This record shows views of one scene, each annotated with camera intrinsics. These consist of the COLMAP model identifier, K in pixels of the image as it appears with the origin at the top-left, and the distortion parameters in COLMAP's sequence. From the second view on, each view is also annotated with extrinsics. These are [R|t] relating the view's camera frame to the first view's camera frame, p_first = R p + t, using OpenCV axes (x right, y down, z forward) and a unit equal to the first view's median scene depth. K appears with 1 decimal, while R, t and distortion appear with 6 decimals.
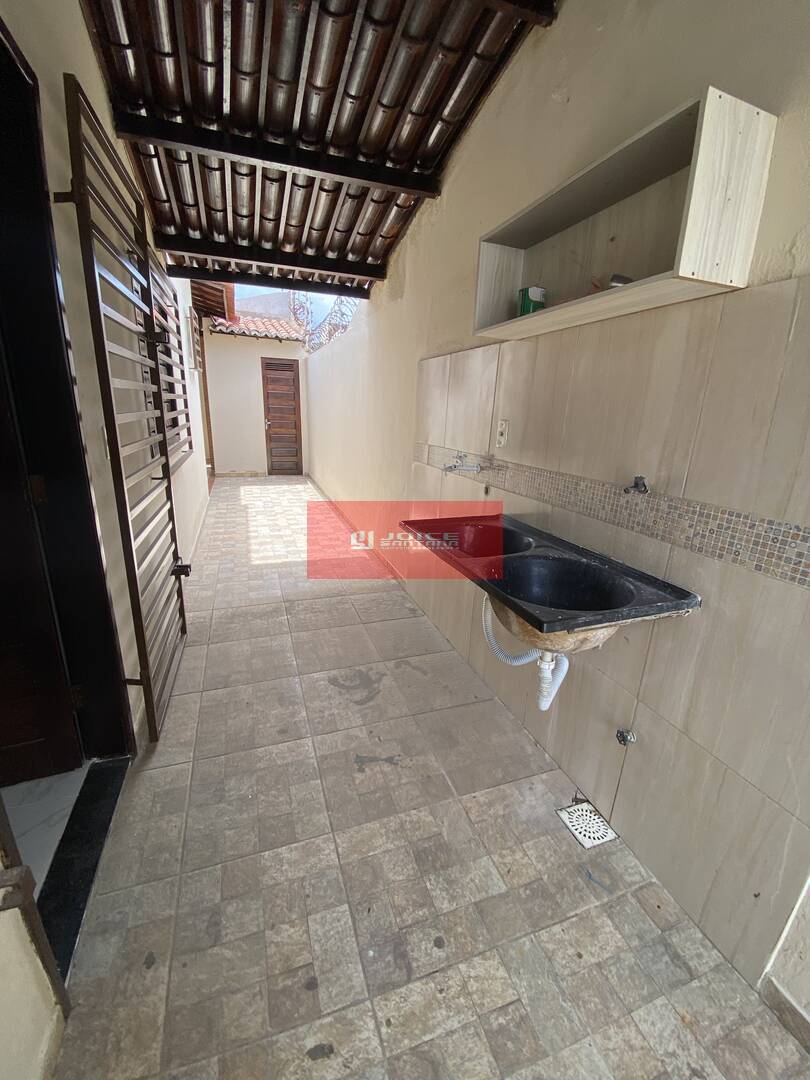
lens RADIAL K [[439.1, 0, 405.3], [0, 439.1, 541.1], [0, 0, 1]] dist [0.009046, -0.013998]
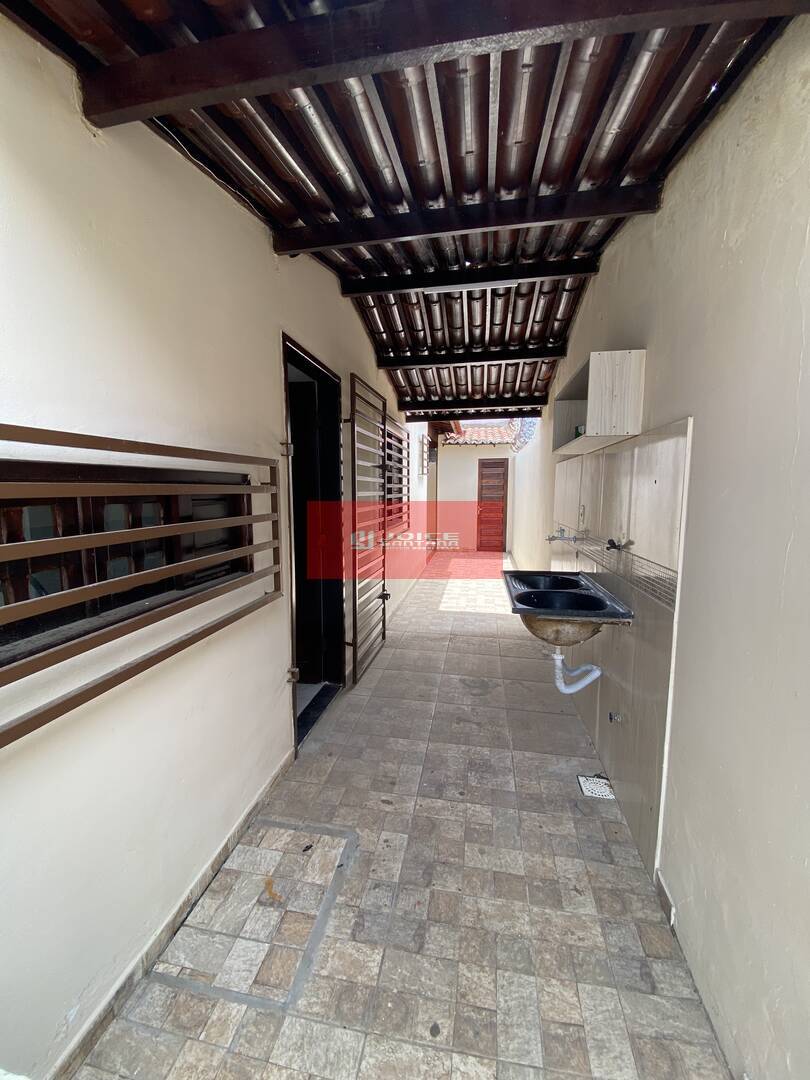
lens RADIAL K [[439.1, 0, 405.7], [0, 439.1, 539.8], [0, 0, 1]] dist [0.009046, -0.013998]
pose [[0.868548, 0.017645, -0.495291, 0.366679], [-0.111277, 0.980793, -0.160194, 0.108481], [0.482952, 0.194251, 0.853829, -0.408568]]
